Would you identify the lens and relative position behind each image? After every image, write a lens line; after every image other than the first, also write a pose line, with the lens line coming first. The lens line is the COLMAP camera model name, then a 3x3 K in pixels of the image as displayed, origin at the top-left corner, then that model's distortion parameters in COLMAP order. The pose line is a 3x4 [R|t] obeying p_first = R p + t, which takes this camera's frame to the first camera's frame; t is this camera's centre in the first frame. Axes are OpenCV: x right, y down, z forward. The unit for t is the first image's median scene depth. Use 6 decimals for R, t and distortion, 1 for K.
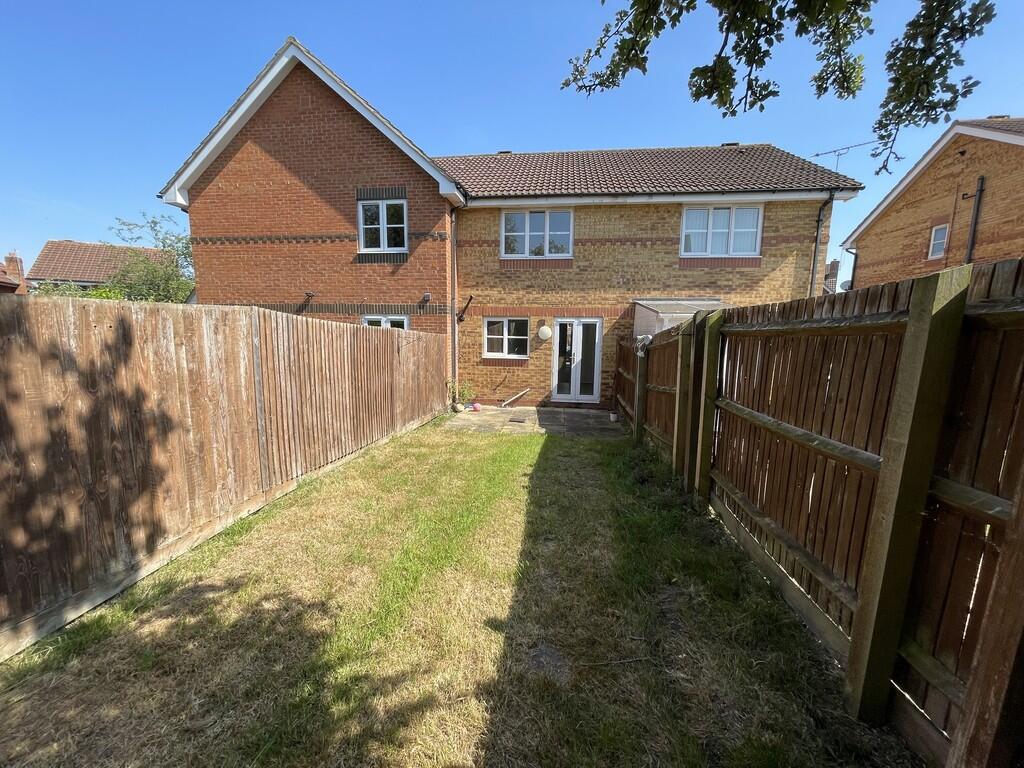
lens RADIAL K [[412.5, 0, 508.3], [0, 412.5, 386.0], [0, 0, 1]] dist [-0.003123, 0.000695]
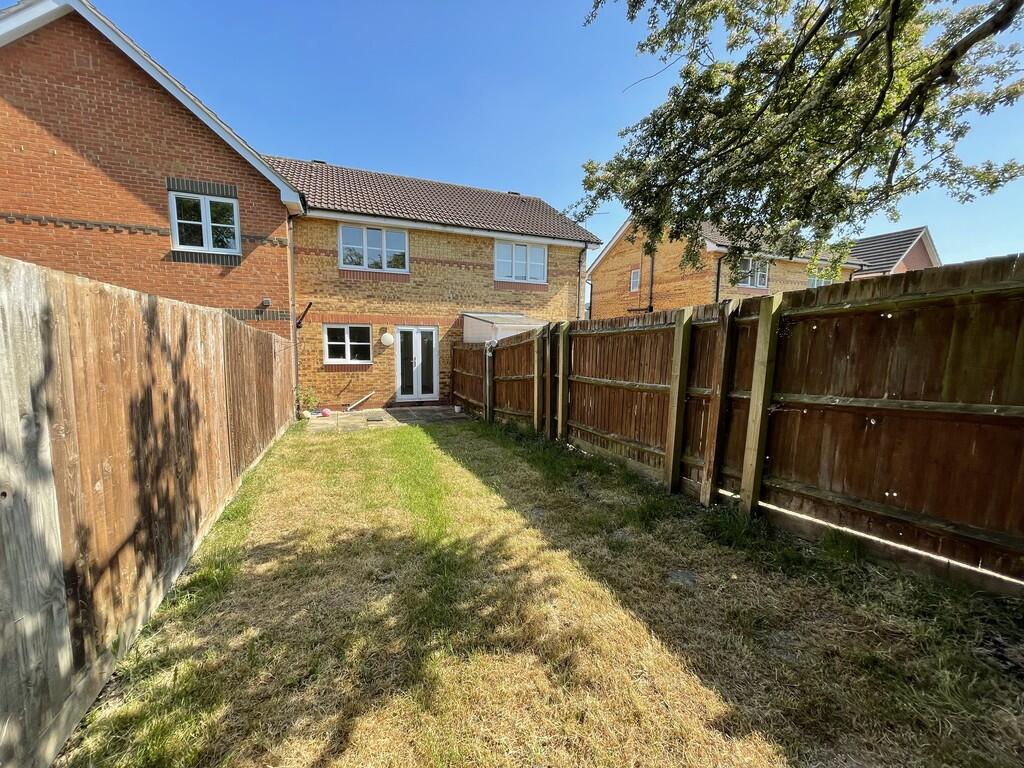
lens RADIAL K [[412.5, 0, 508.3], [0, 412.5, 386.0], [0, 0, 1]] dist [-0.003123, 0.000695]
pose [[0.866350, -0.057005, 0.496174, -0.196108], [0.069108, 0.997591, -0.006054, 0.024484], [-0.494633, 0.039534, 0.868202, -0.111346]]
